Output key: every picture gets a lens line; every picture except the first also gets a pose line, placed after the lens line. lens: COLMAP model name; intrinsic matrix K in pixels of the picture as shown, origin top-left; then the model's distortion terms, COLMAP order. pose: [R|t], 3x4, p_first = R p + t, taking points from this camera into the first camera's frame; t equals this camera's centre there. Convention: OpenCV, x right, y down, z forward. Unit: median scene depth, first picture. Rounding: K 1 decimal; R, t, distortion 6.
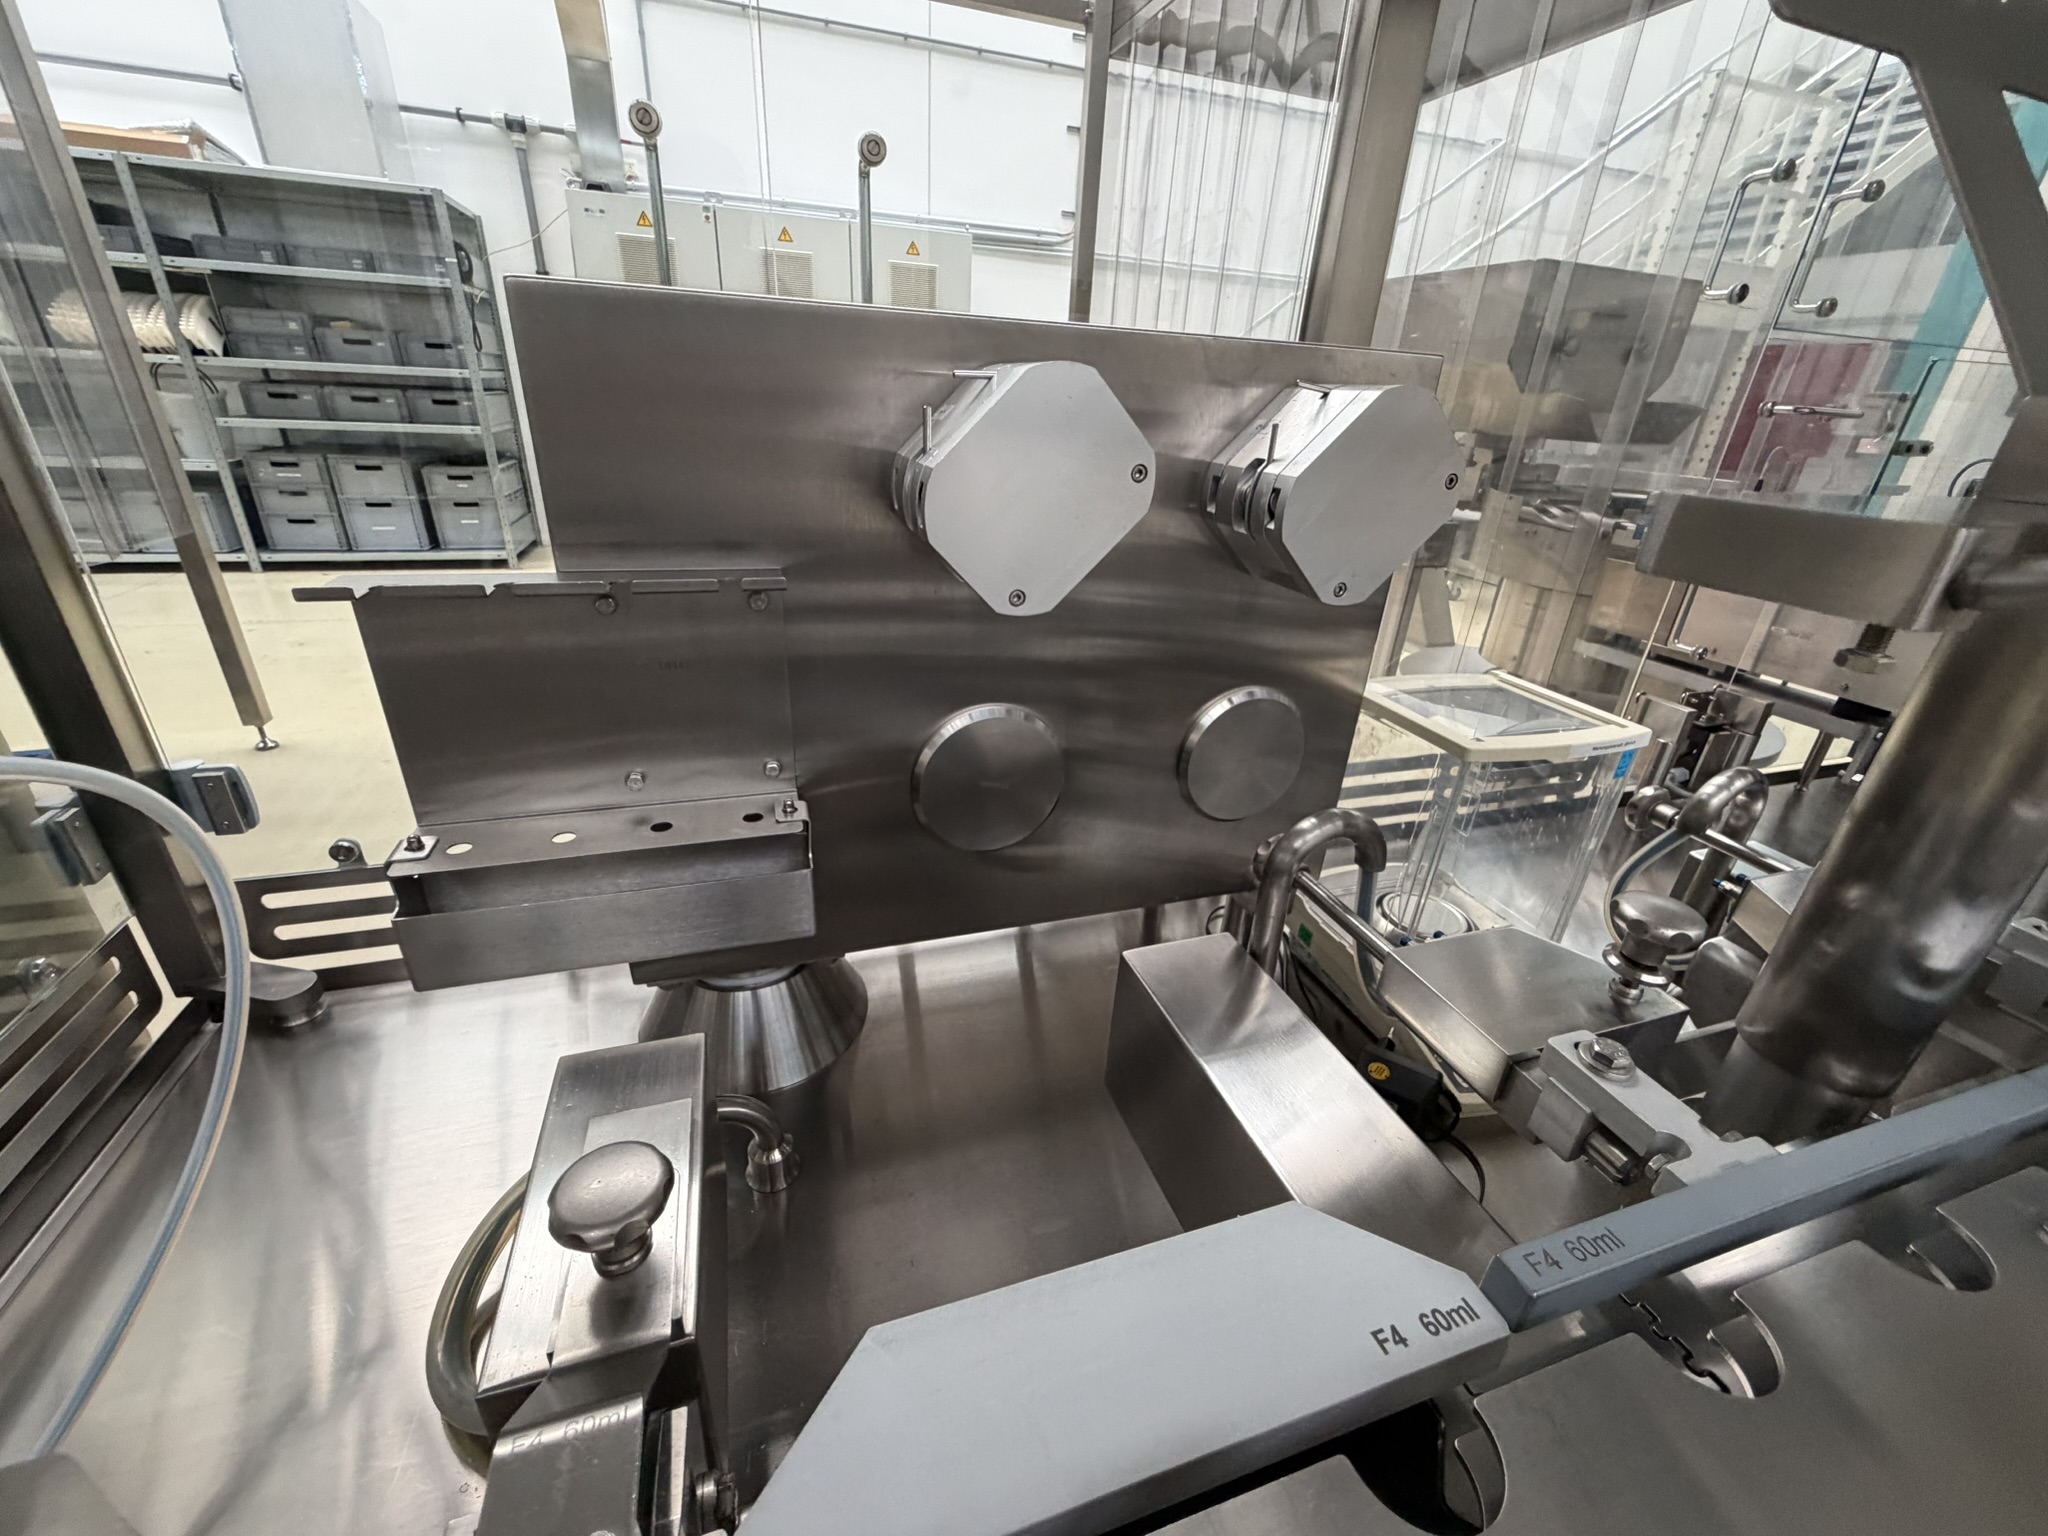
lens RADIAL K [[816.5, 0, 1019.3], [0, 816.5, 762.2], [0, 0, 1]] dist [0.001440, 0.000016]
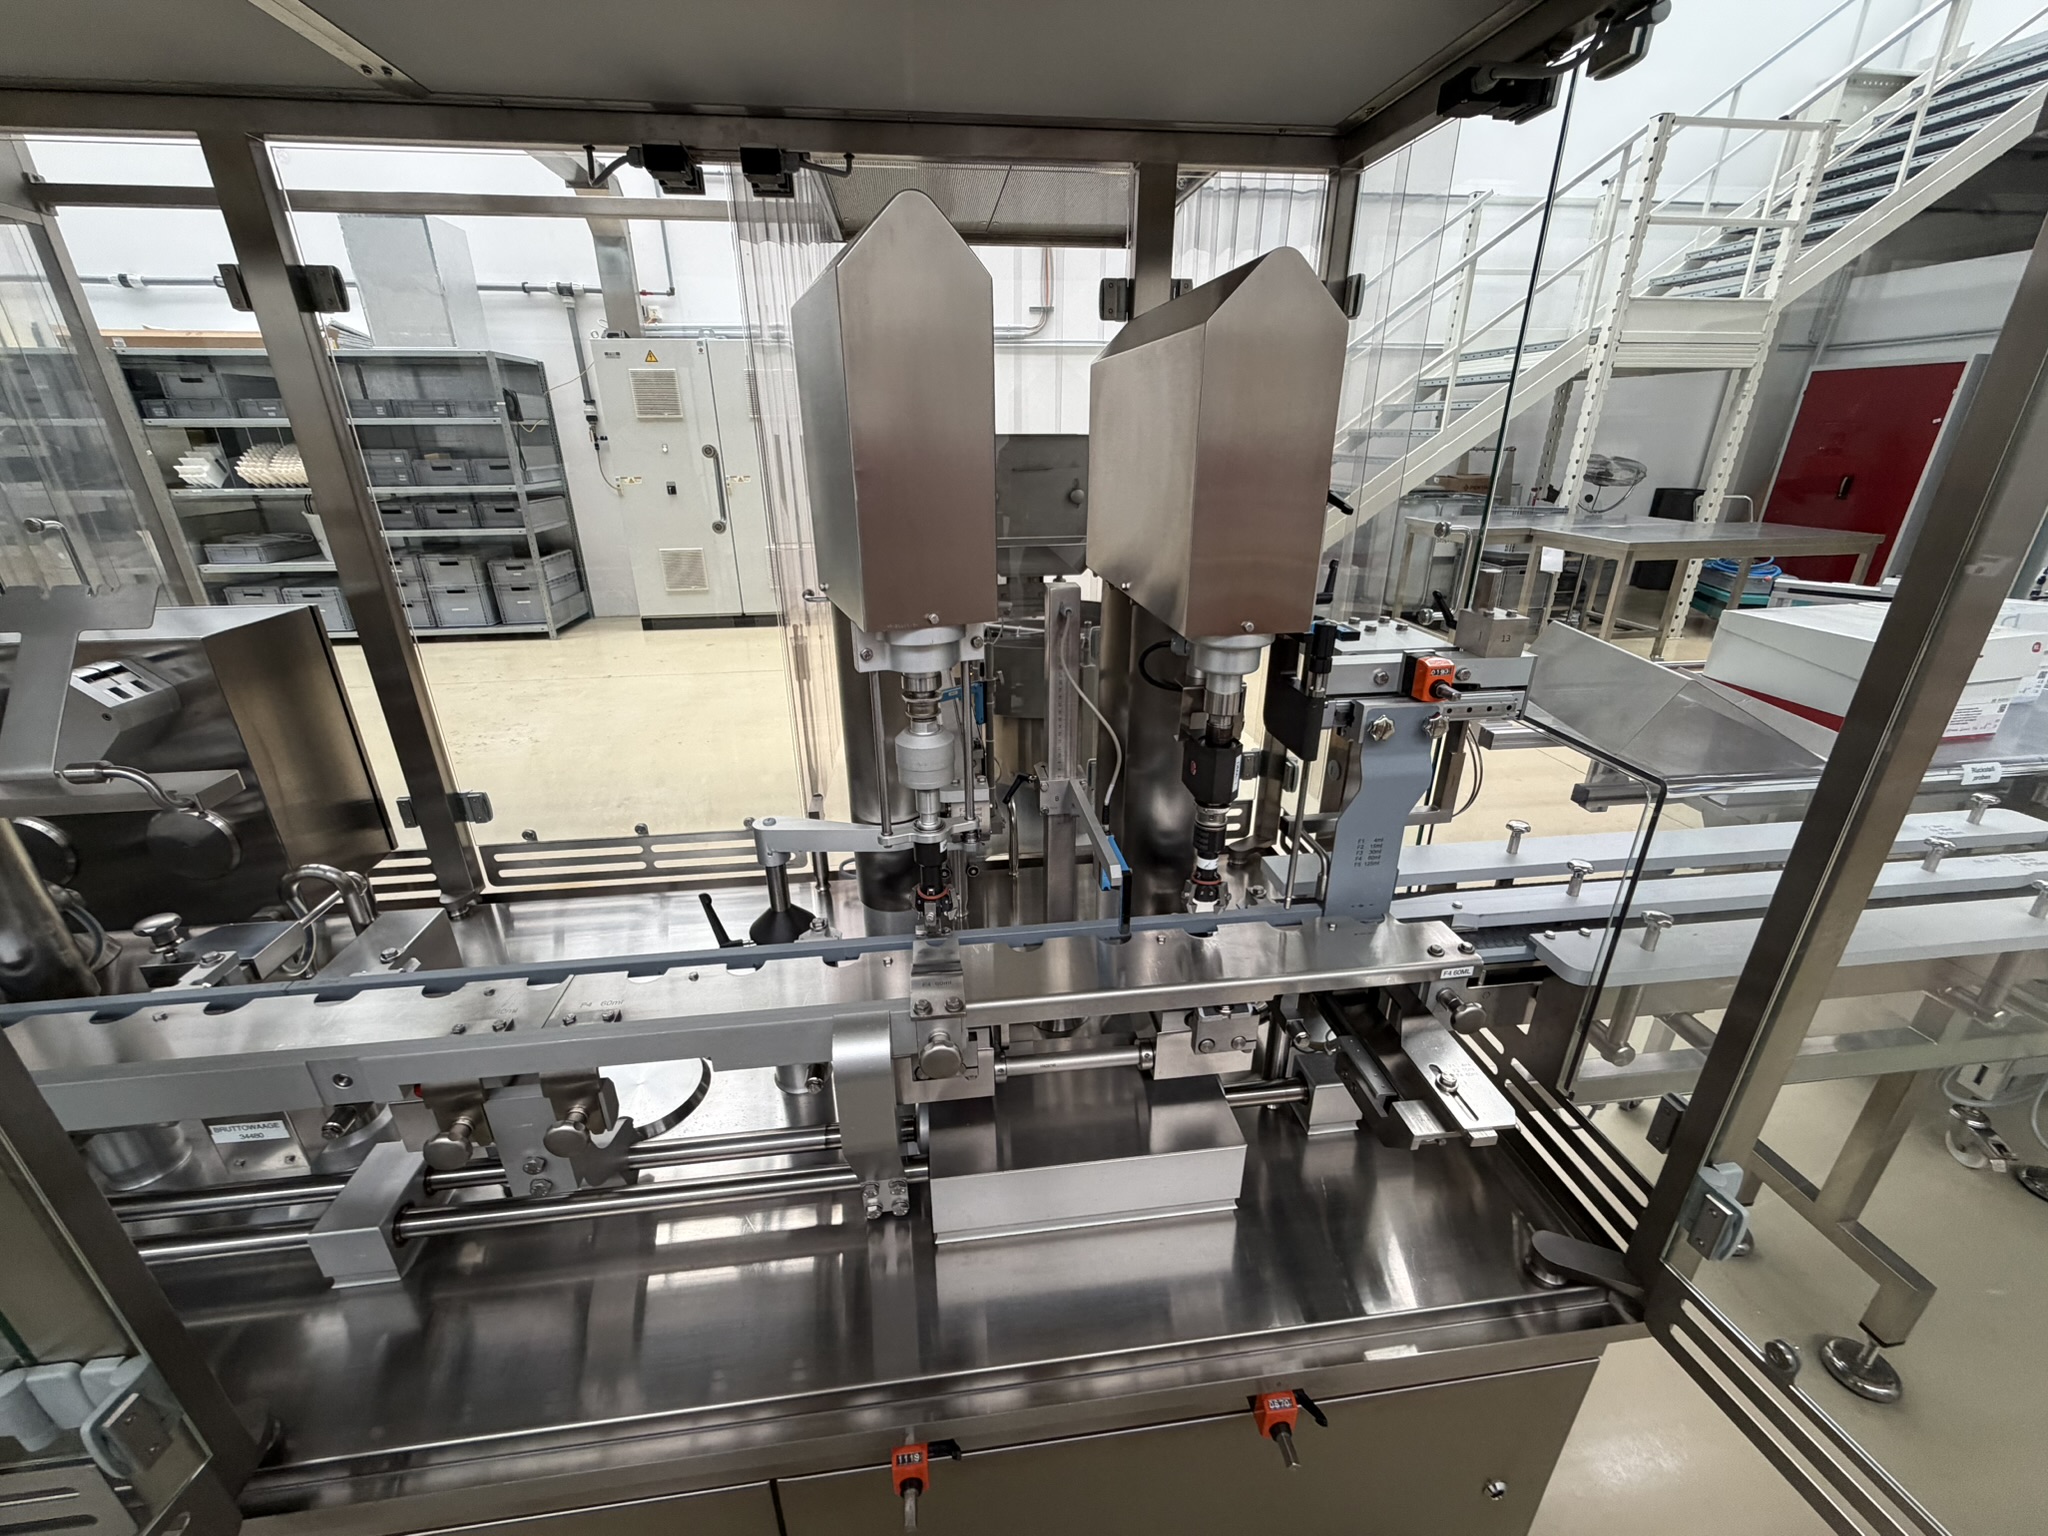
lens RADIAL K [[816.5, 0, 1023.2], [0, 816.5, 768.8], [0, 0, 1]] dist [0.001440, 0.000016]
pose [[0.979745, 0.019392, -0.199310, 0.349232], [-0.028454, 0.998682, -0.042704, -0.011167], [0.198219, 0.047510, 0.979006, -0.058416]]
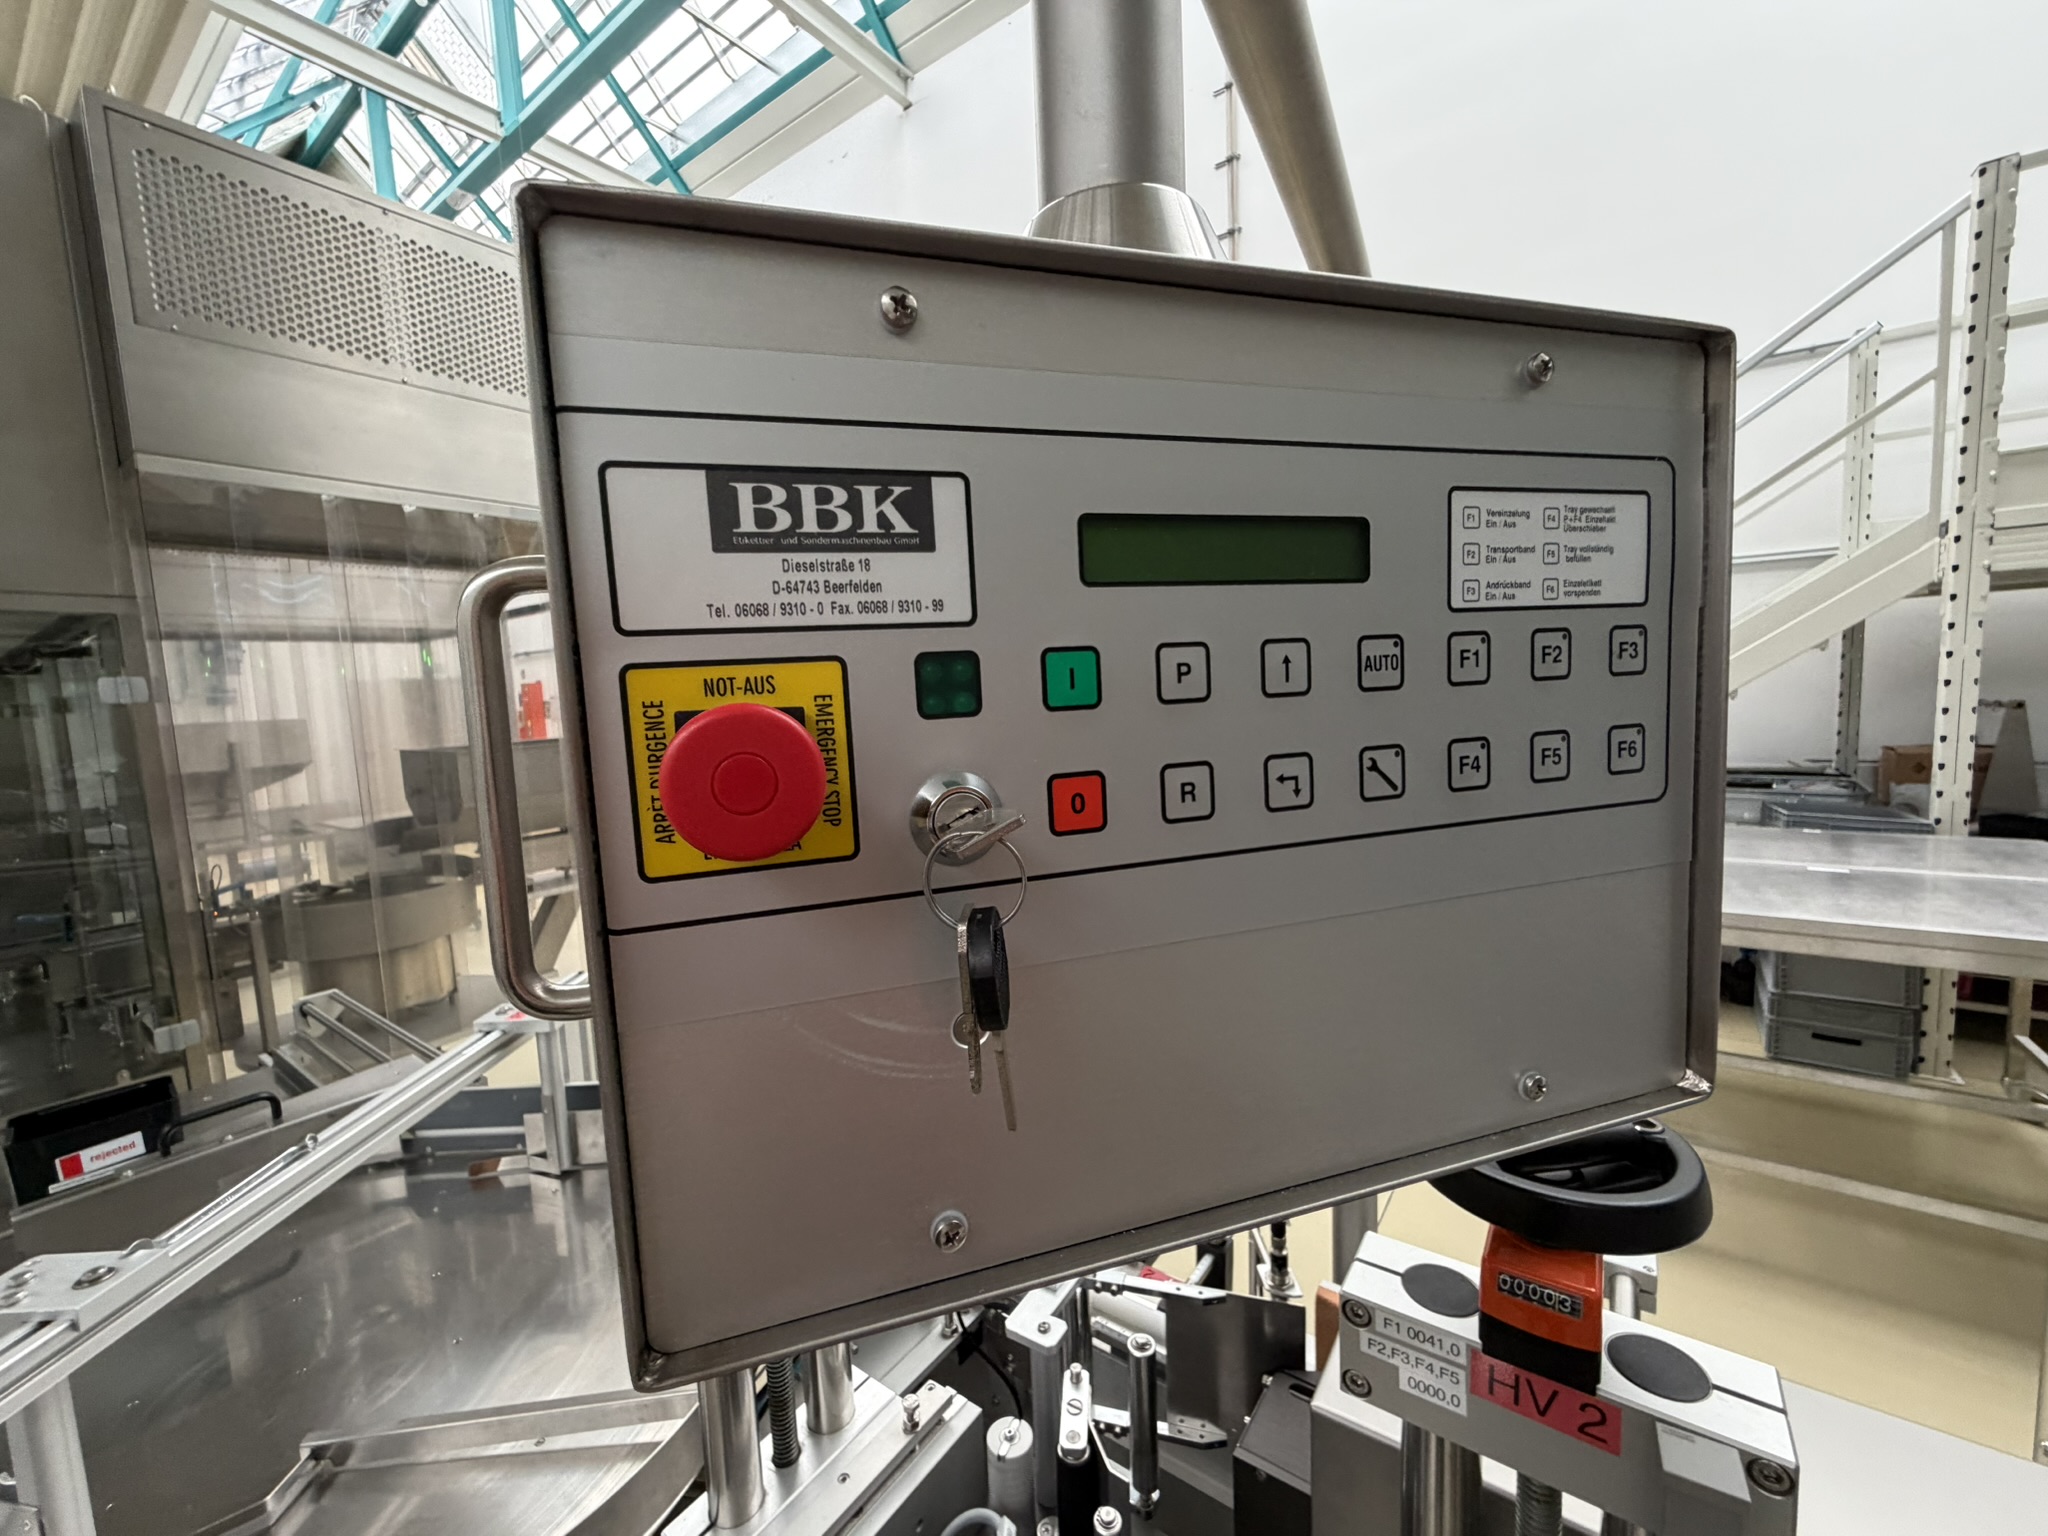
lens RADIAL K [[816.5, 0, 1022.4], [0, 816.5, 767.7], [0, 0, 1]] dist [0.001440, 0.000016]
pose [[0.581106, 0.000628, -0.813828, 0.988921], [-0.269037, 0.943925, -0.191374, -0.199659], [0.768072, 0.330158, 0.548690, 0.363231]]
